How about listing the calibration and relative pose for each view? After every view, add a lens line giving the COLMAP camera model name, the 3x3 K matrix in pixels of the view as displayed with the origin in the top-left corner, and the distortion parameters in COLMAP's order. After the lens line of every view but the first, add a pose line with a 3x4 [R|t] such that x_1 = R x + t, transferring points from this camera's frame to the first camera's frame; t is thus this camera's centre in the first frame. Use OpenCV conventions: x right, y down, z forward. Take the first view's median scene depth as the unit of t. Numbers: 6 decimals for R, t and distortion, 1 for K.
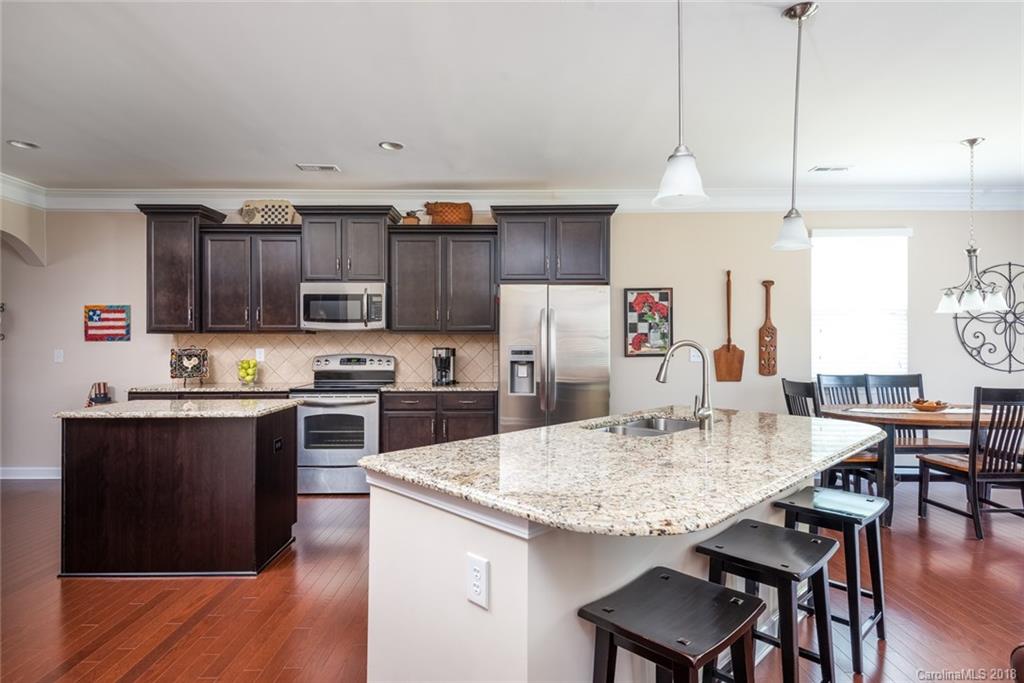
lens RADIAL K [[564.8, 0, 509.3], [0, 564.8, 340.3], [0, 0, 1]] dist [0.020830, -0.010985]
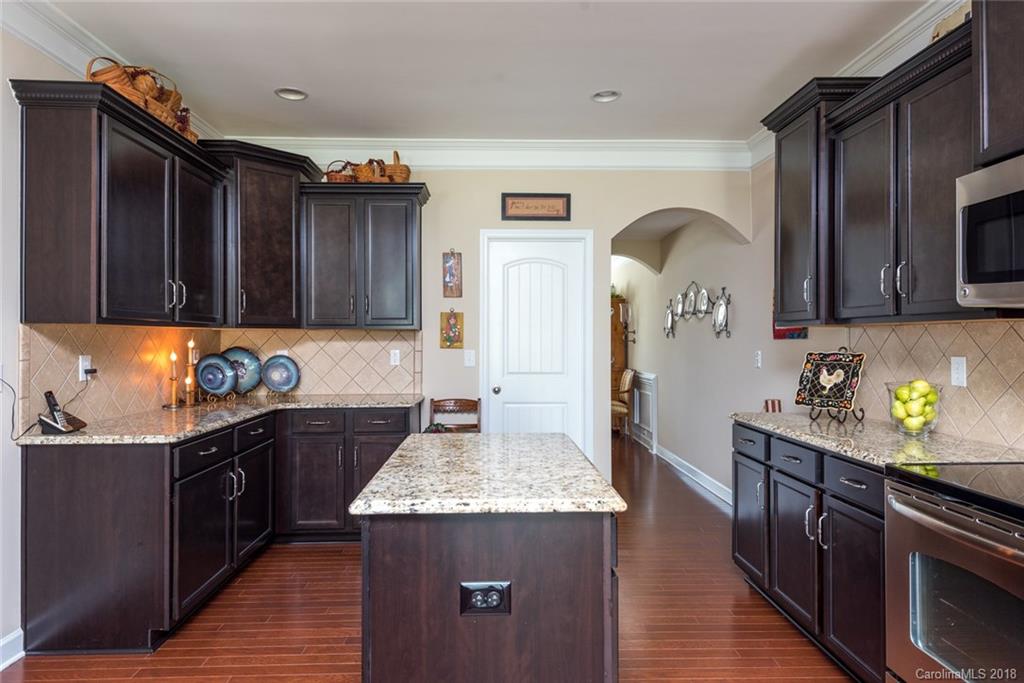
lens RADIAL K [[624.5, 0, 511.4], [0, 624.5, 340.3], [0, 0, 1]] dist [0.034378, -0.004772]
pose [[0.044375, 0.002246, -0.999012, 0.026774], [0.002997, 0.999993, 0.002381, 0.000001], [0.999010, -0.003099, 0.044368, 0.677628]]
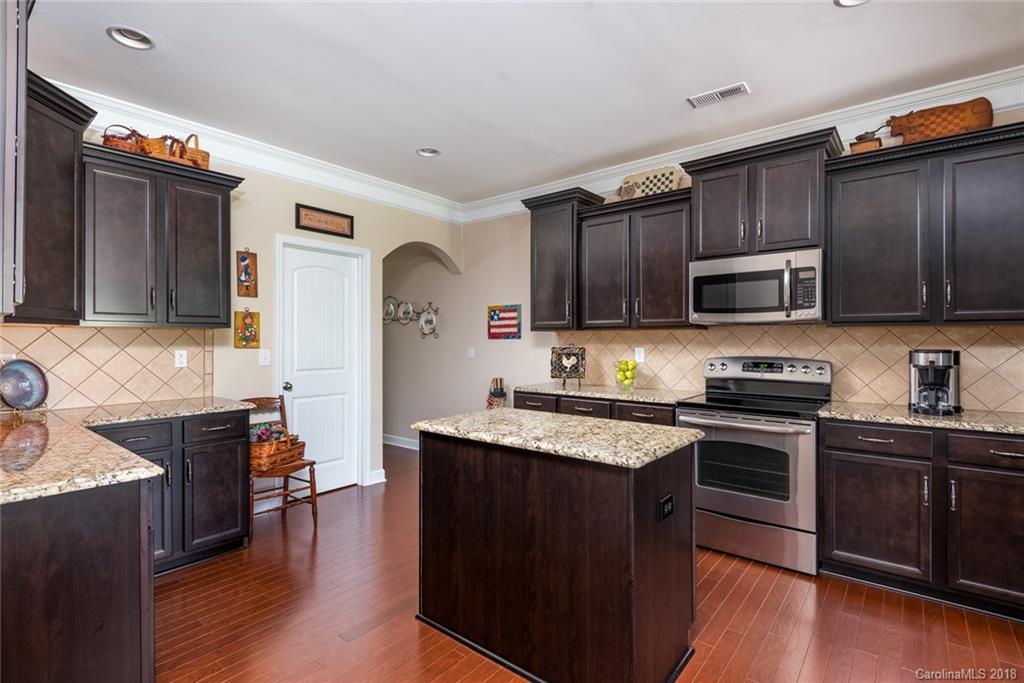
lens RADIAL K [[480.2, 0, 511.4], [0, 480.2, 341.7], [0, 0, 1]] dist [0.013023, -0.010003]
pose [[0.780641, 0.002571, -0.624975, -0.145310], [0.001854, 0.999978, 0.006429, 0.000733], [0.624977, -0.006178, 0.780619, 0.330562]]
